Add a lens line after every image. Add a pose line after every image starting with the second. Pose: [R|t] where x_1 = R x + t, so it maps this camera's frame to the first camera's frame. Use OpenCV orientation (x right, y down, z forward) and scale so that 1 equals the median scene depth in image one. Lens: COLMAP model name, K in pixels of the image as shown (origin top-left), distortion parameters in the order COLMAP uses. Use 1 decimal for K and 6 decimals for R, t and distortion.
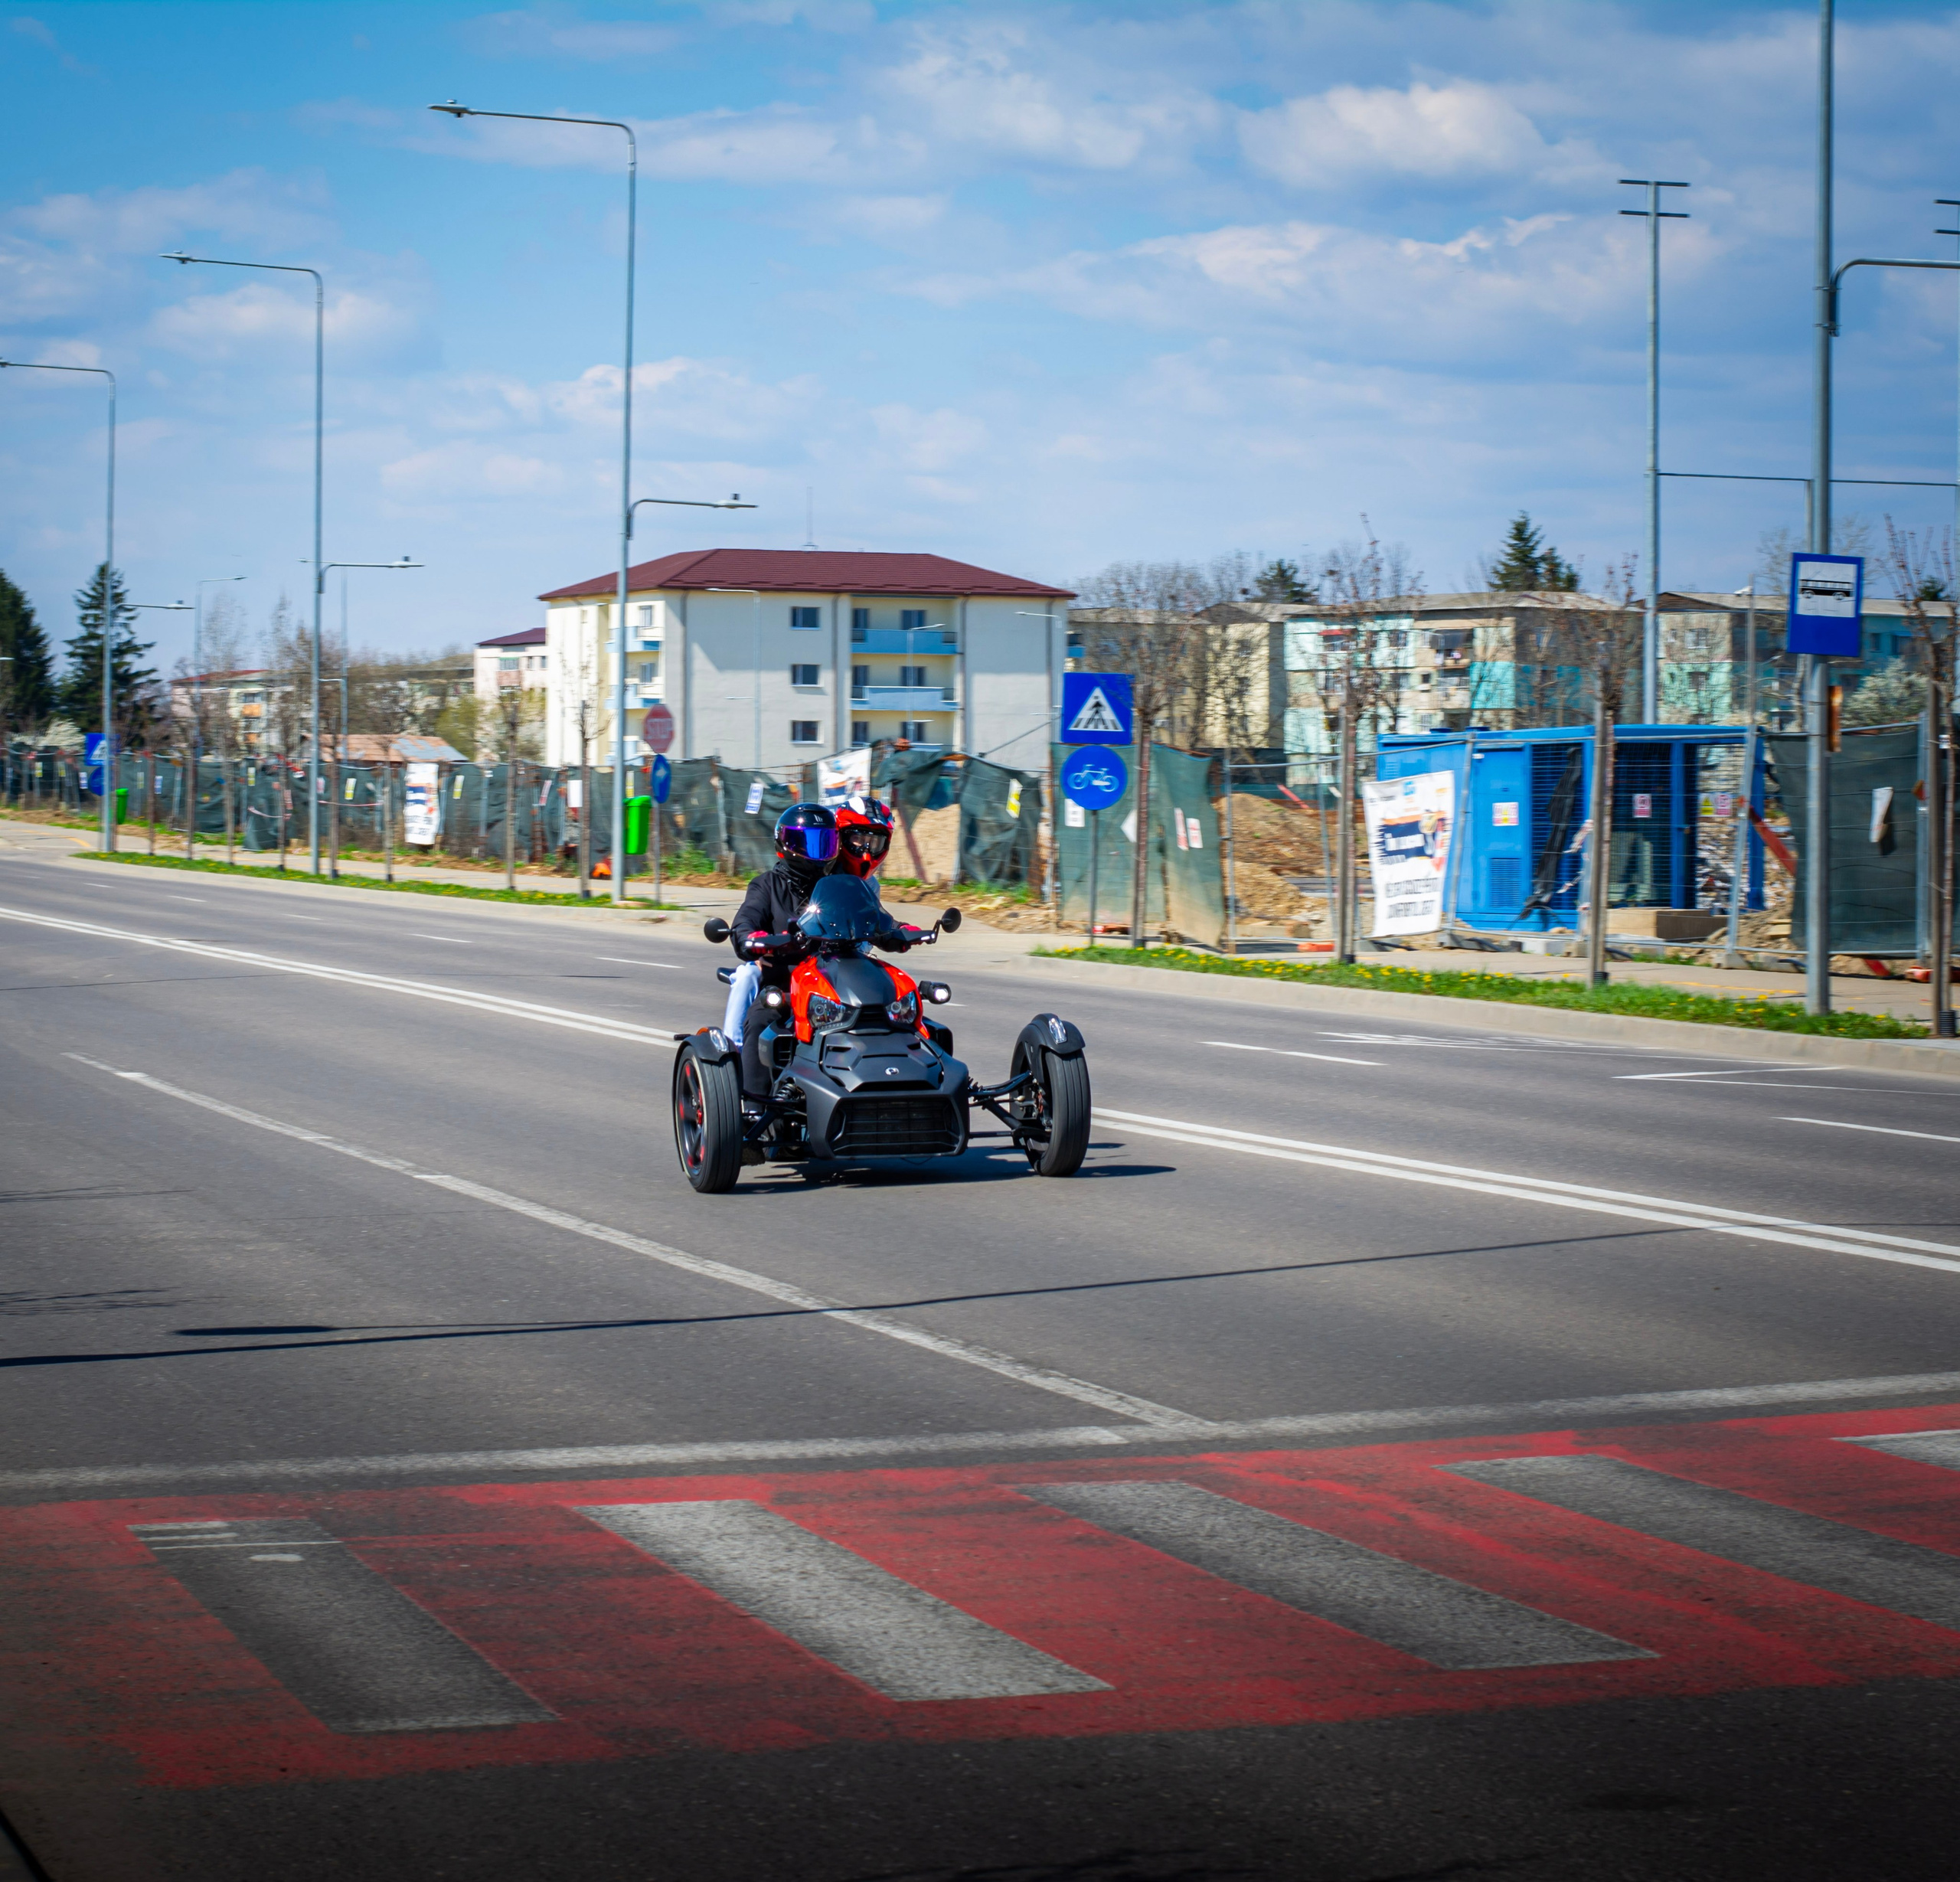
lens RADIAL K [[4927.1, 0, 662.4], [0, 4927.1, 946.3], [0, 0, 1]] dist [-0.081619, -0.139242]
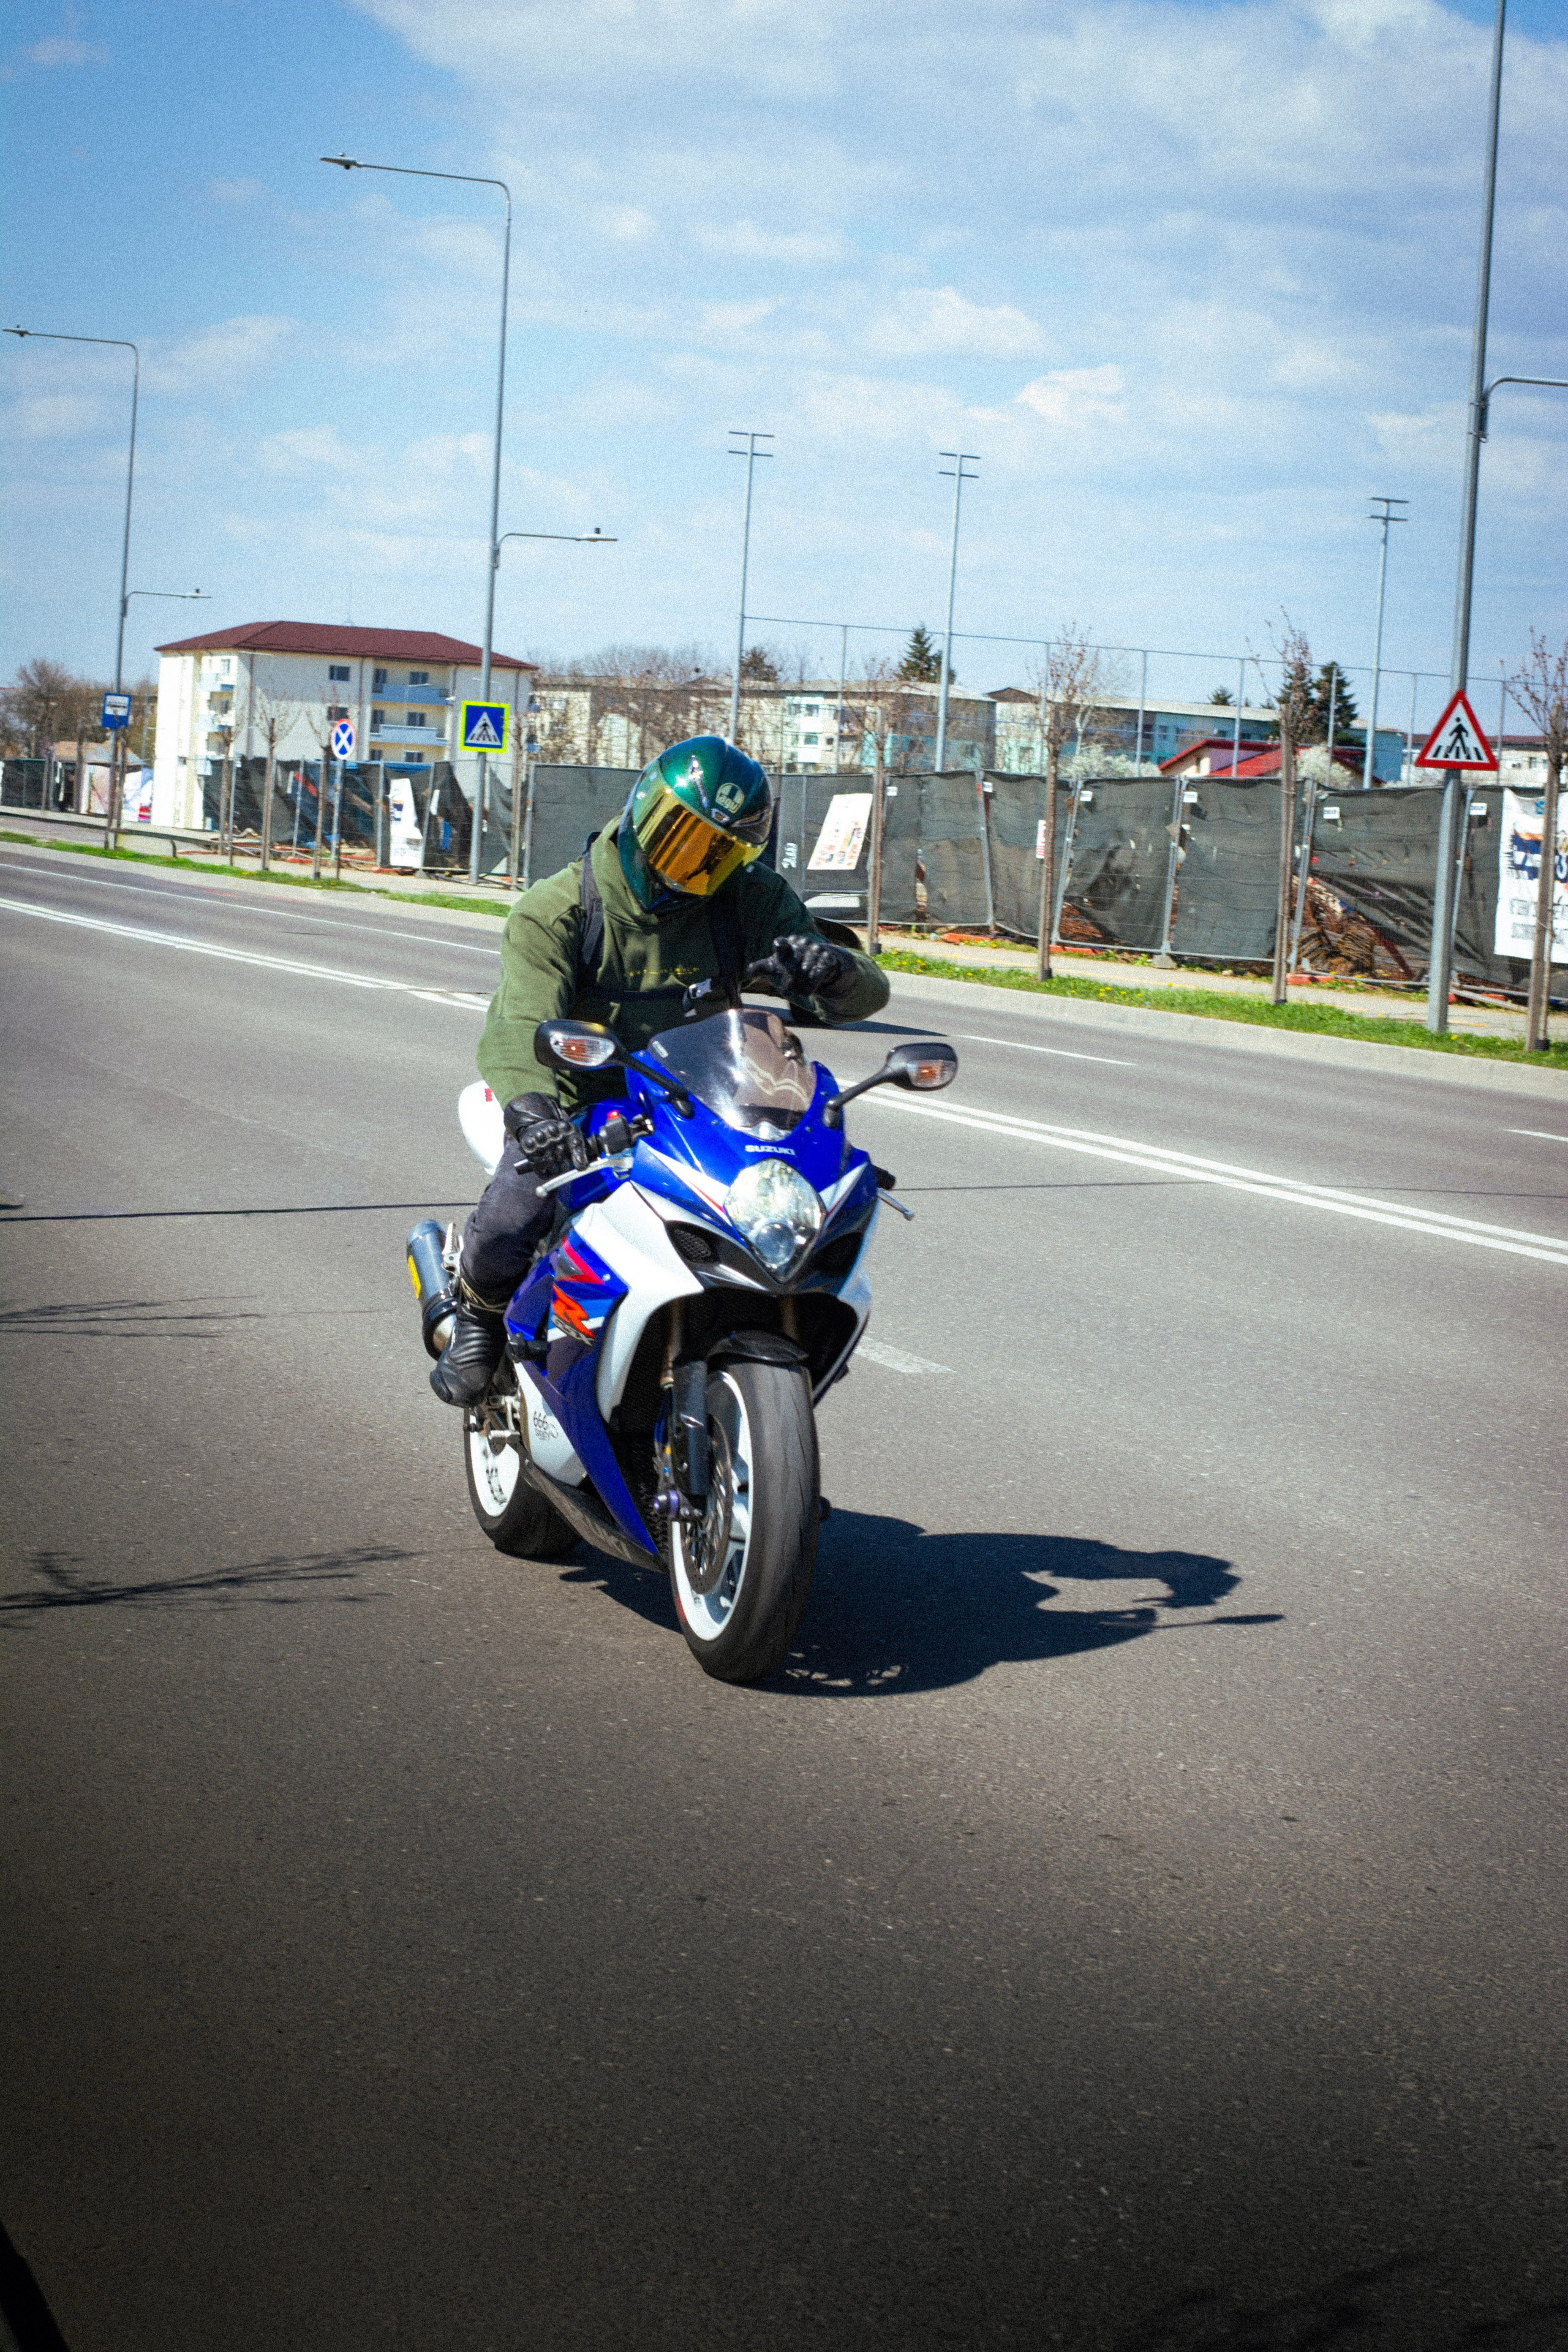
lens RADIAL K [[5307.3, 0, 784.0], [0, 5307.3, 1176.0], [0, 0, 1]] dist [-0.109728, 0.148075]
pose [[0.998491, 0.054643, 0.005400, 0.151661], [-0.054793, 0.997948, 0.033124, 0.018665], [-0.003579, -0.033370, 0.999437, -0.500630]]
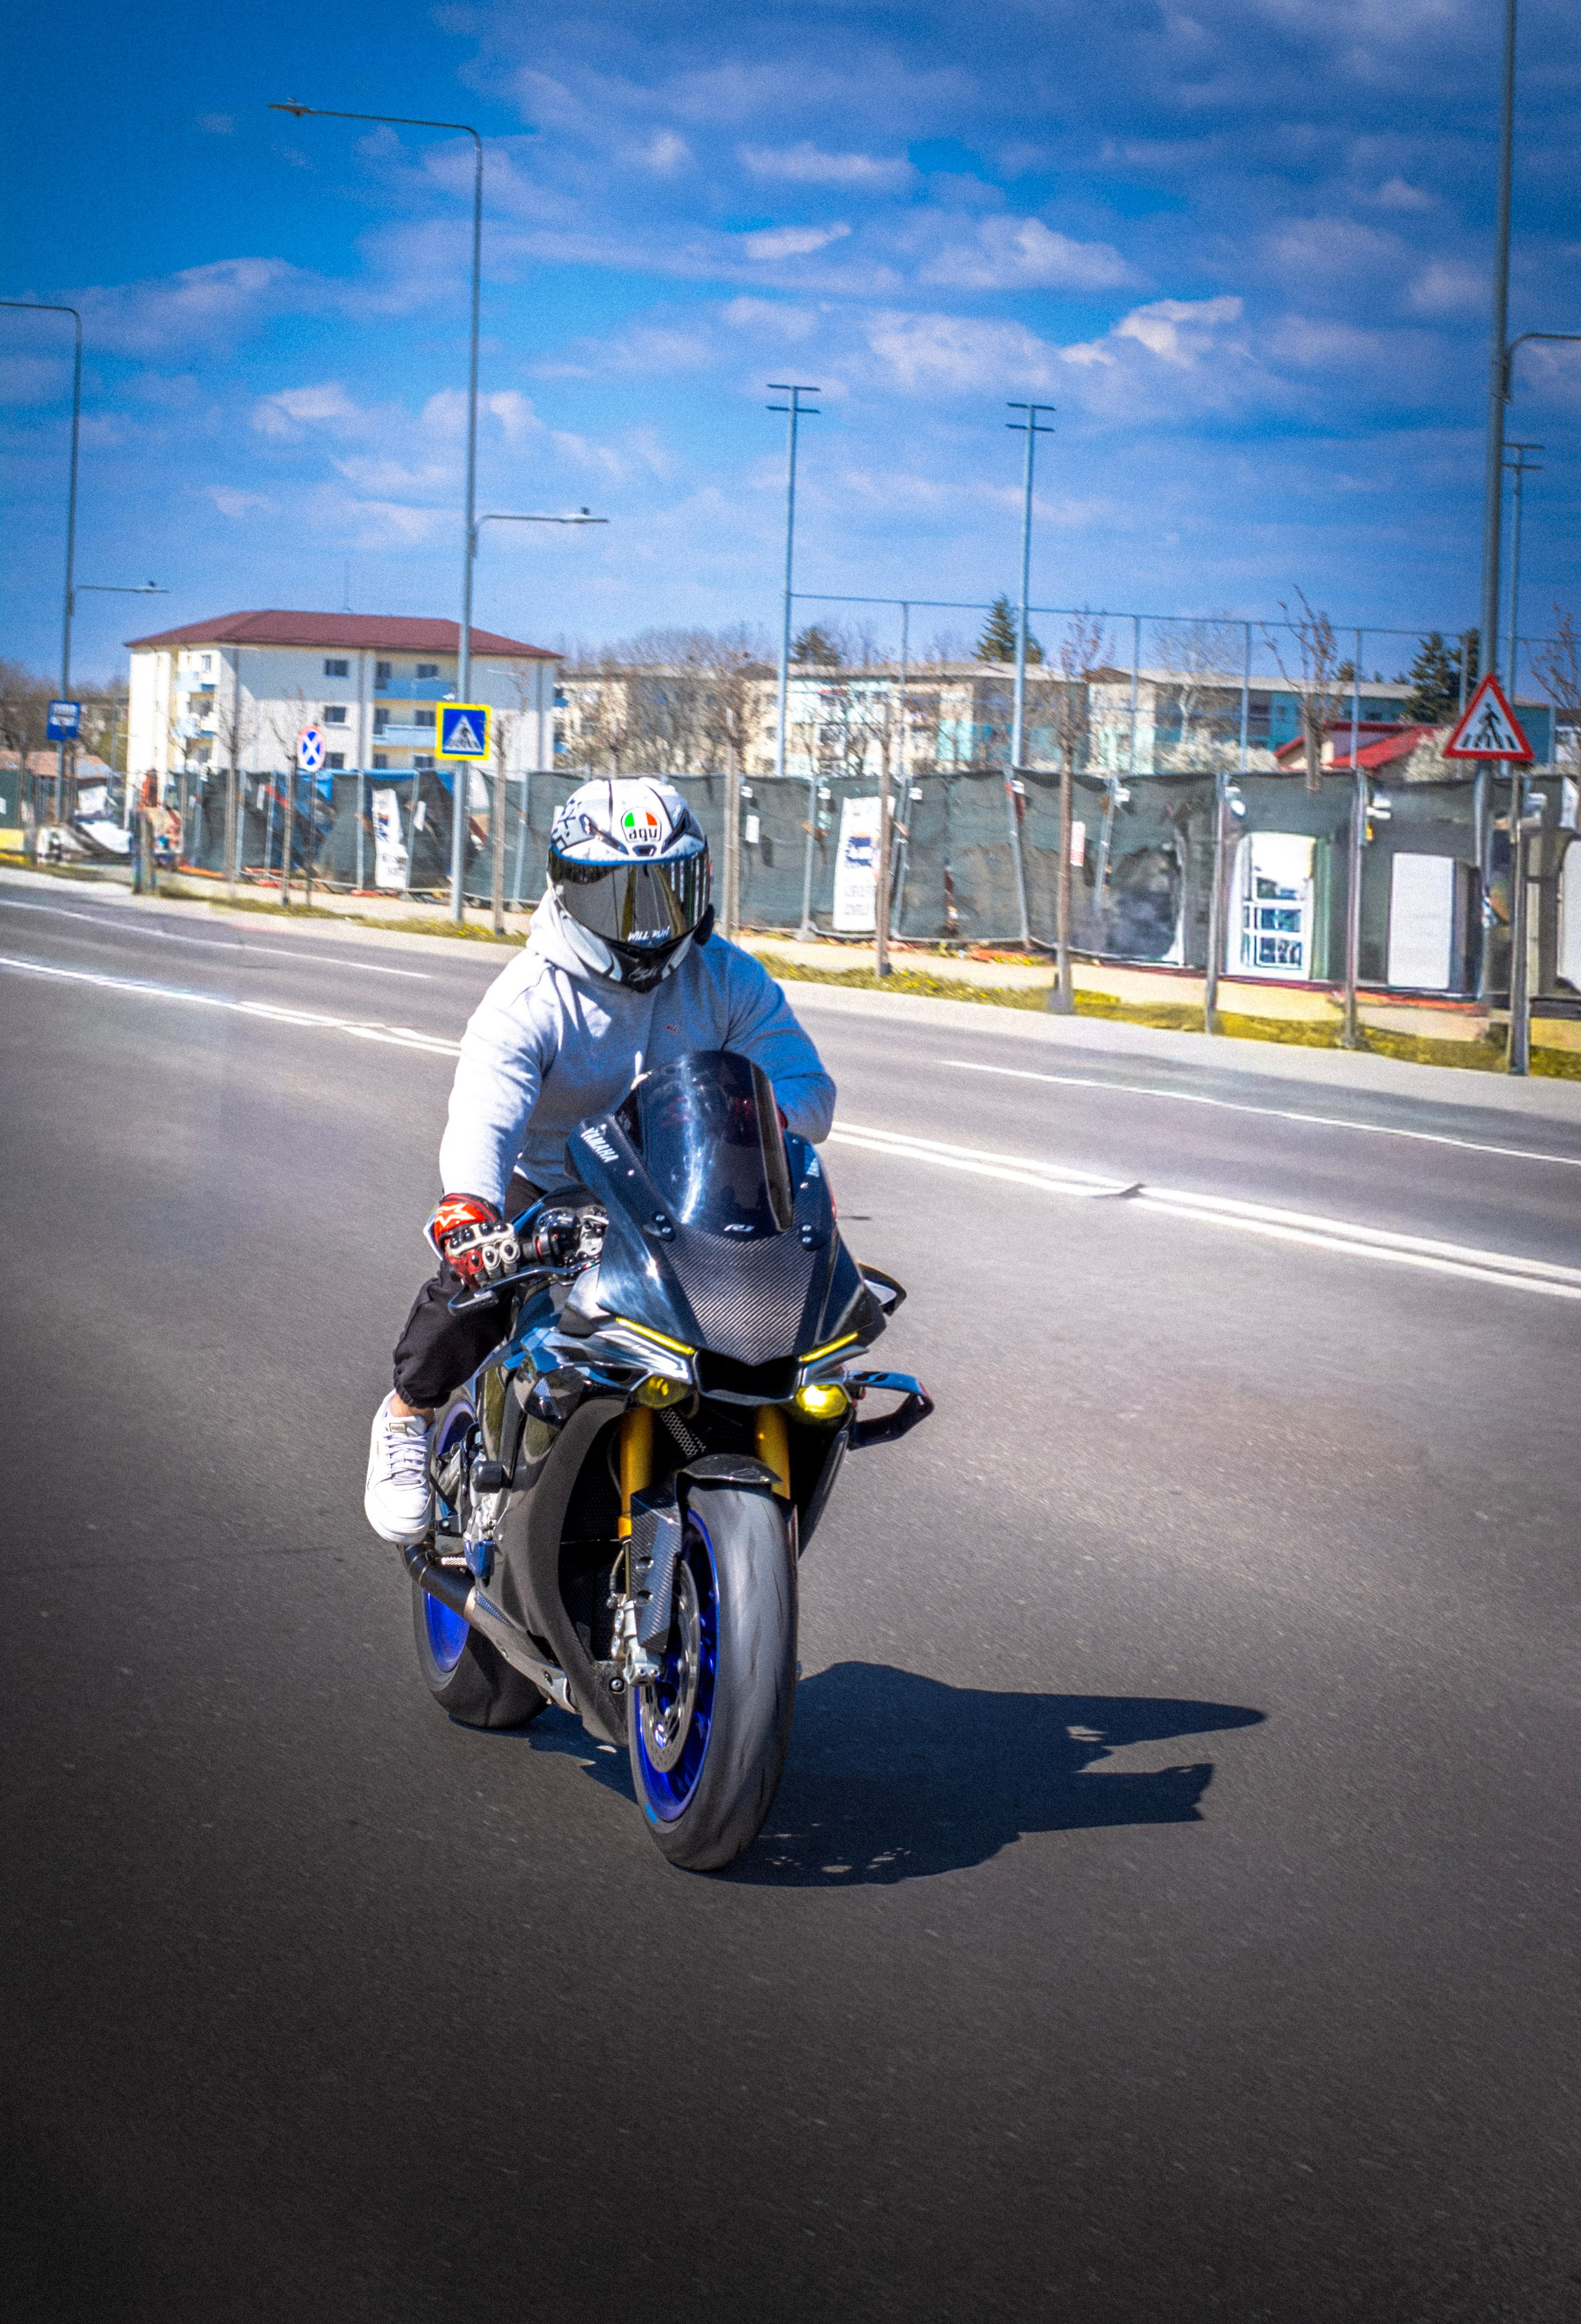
lens RADIAL K [[6178.2, 0, 790.5], [0, 6178.2, 1162.0], [0, 0, 1]] dist [-0.108104, -1.723268]
pose [[0.999386, 0.033181, -0.011286, 0.160053], [-0.032929, 0.999220, 0.021779, 0.018565], [0.012000, -0.021394, 0.999699, -0.526364]]
